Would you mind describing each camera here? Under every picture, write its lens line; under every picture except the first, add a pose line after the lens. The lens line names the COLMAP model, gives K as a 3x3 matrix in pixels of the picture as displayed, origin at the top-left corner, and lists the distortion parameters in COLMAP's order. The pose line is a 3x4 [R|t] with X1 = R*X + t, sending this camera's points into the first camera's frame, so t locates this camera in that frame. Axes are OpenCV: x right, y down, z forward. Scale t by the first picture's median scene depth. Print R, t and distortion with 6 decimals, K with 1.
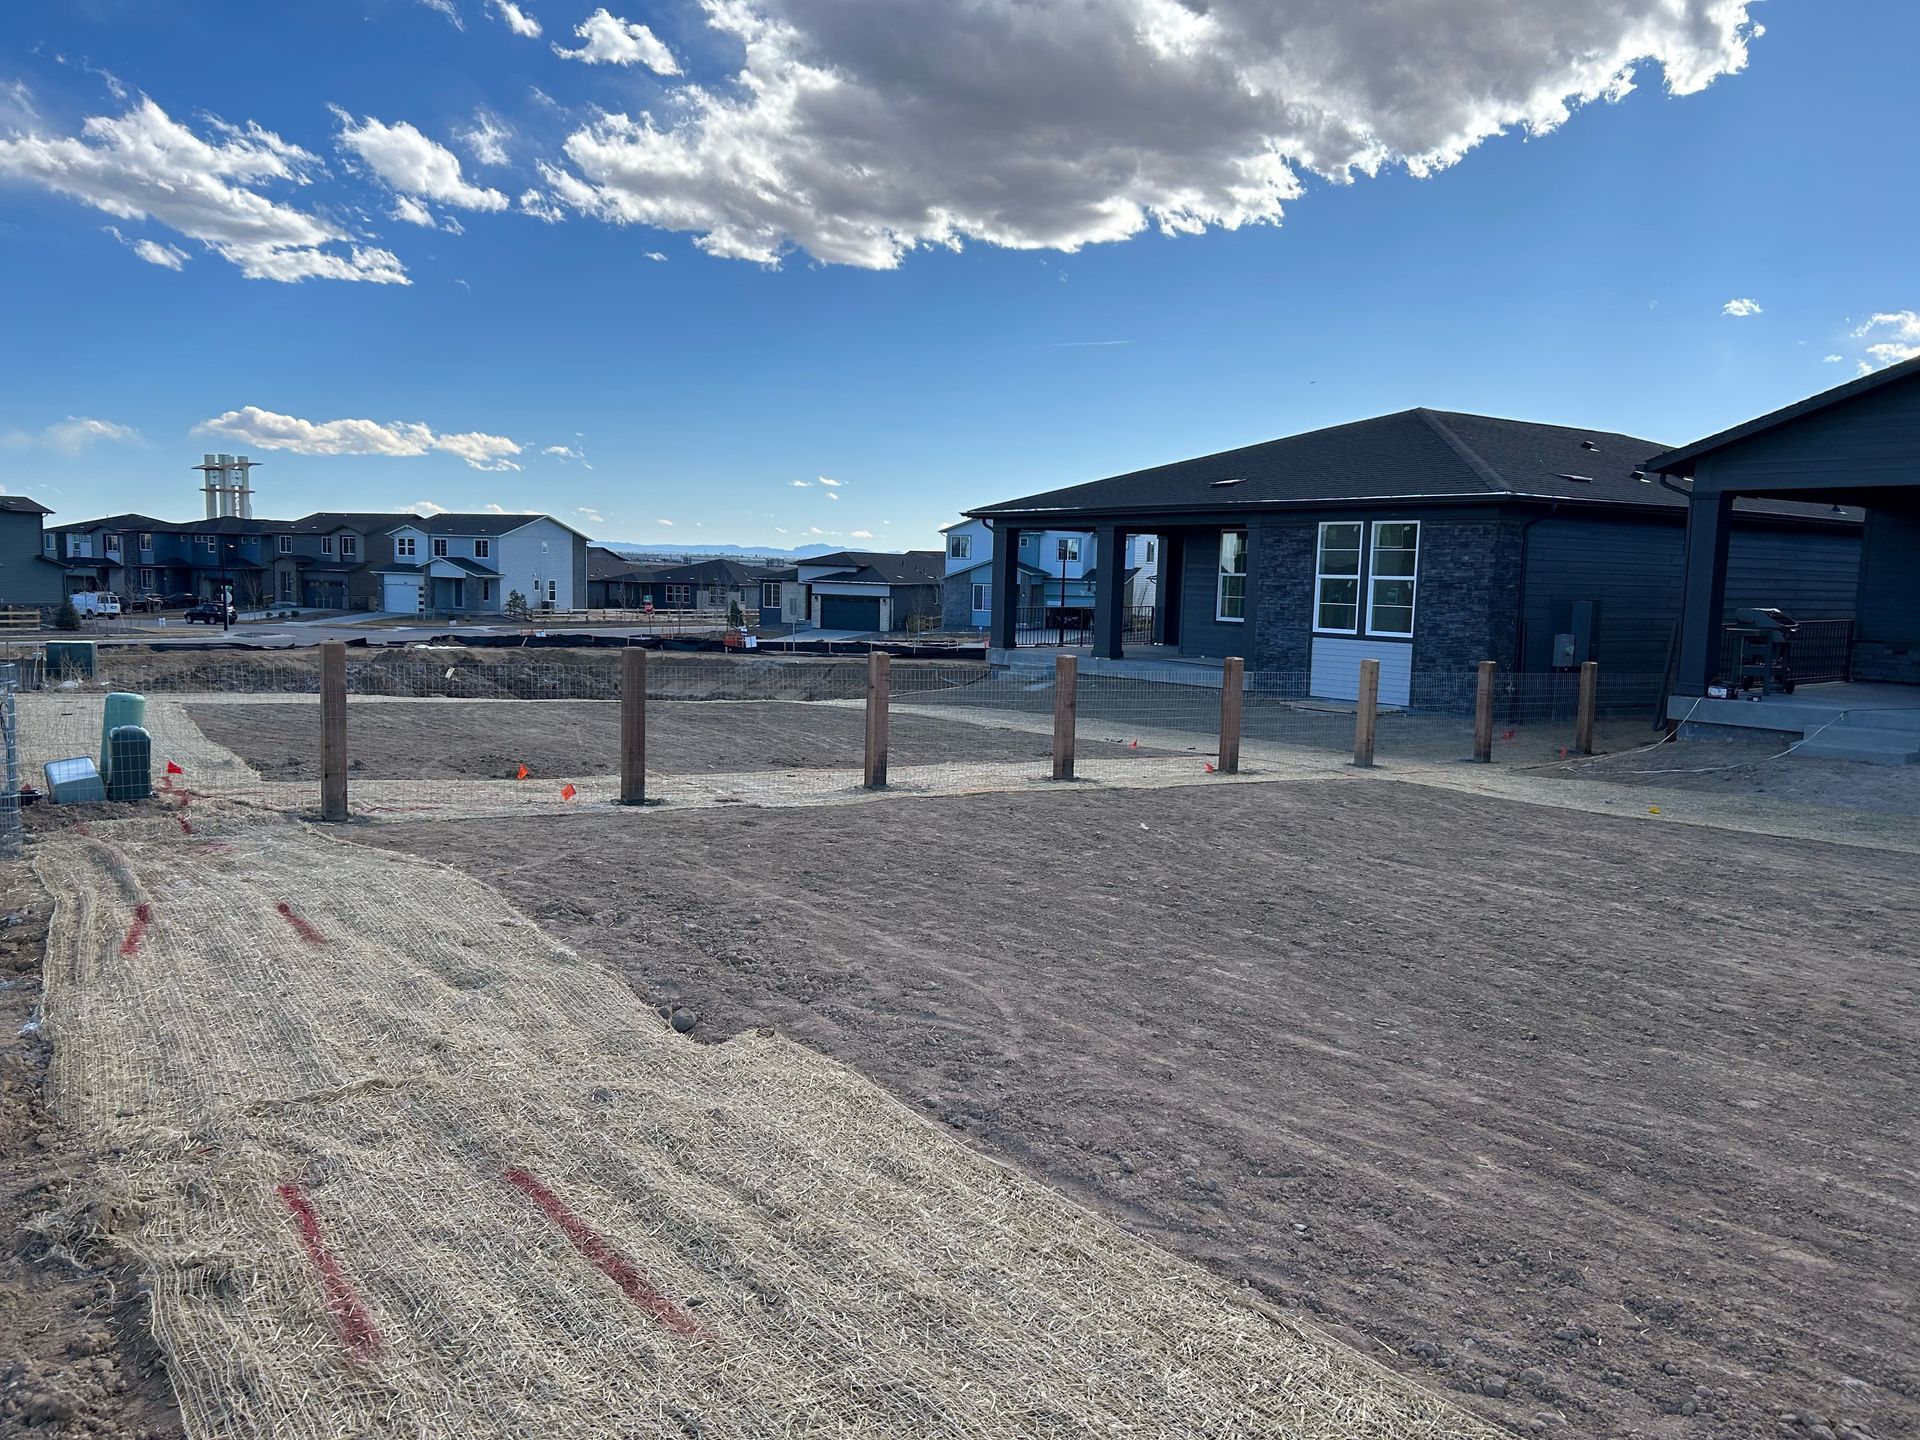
lens RADIAL K [[1480.6, 0, 895.1], [0, 1480.6, 722.8], [0, 0, 1]] dist [-0.006547, -0.001106]
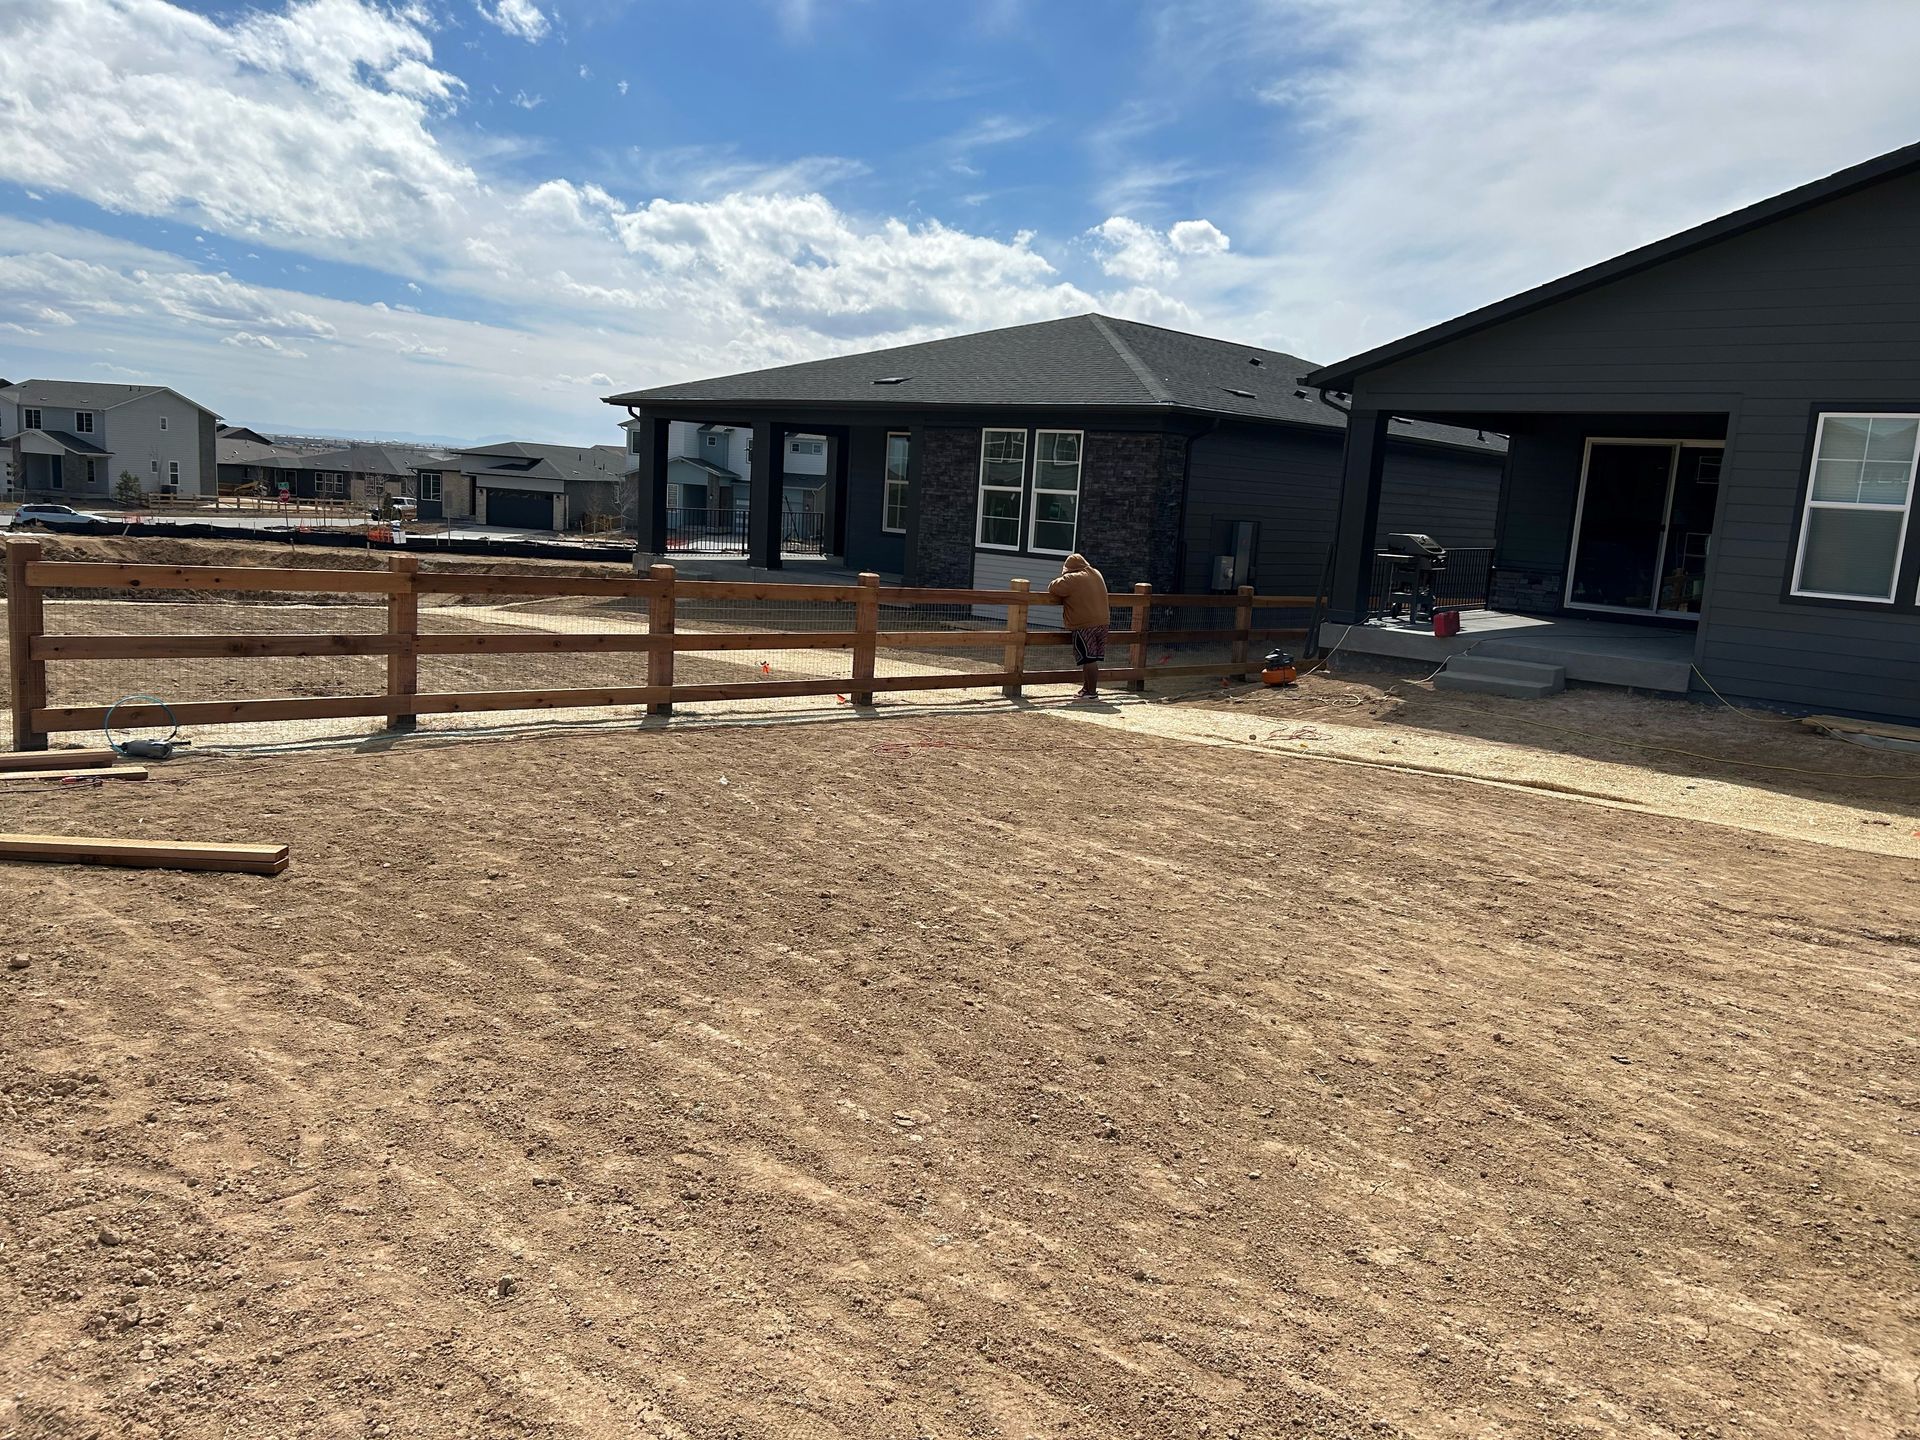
lens RADIAL K [[1468.8, 0, 960.0], [0, 1468.8, 720.0], [0, 0, 1]] dist [0.132707, -0.333352]
pose [[0.971402, 0.001166, 0.237437, 0.058531], [-0.015614, 0.998137, 0.058977, -0.007609], [-0.236926, -0.060997, 0.969611, 0.103174]]
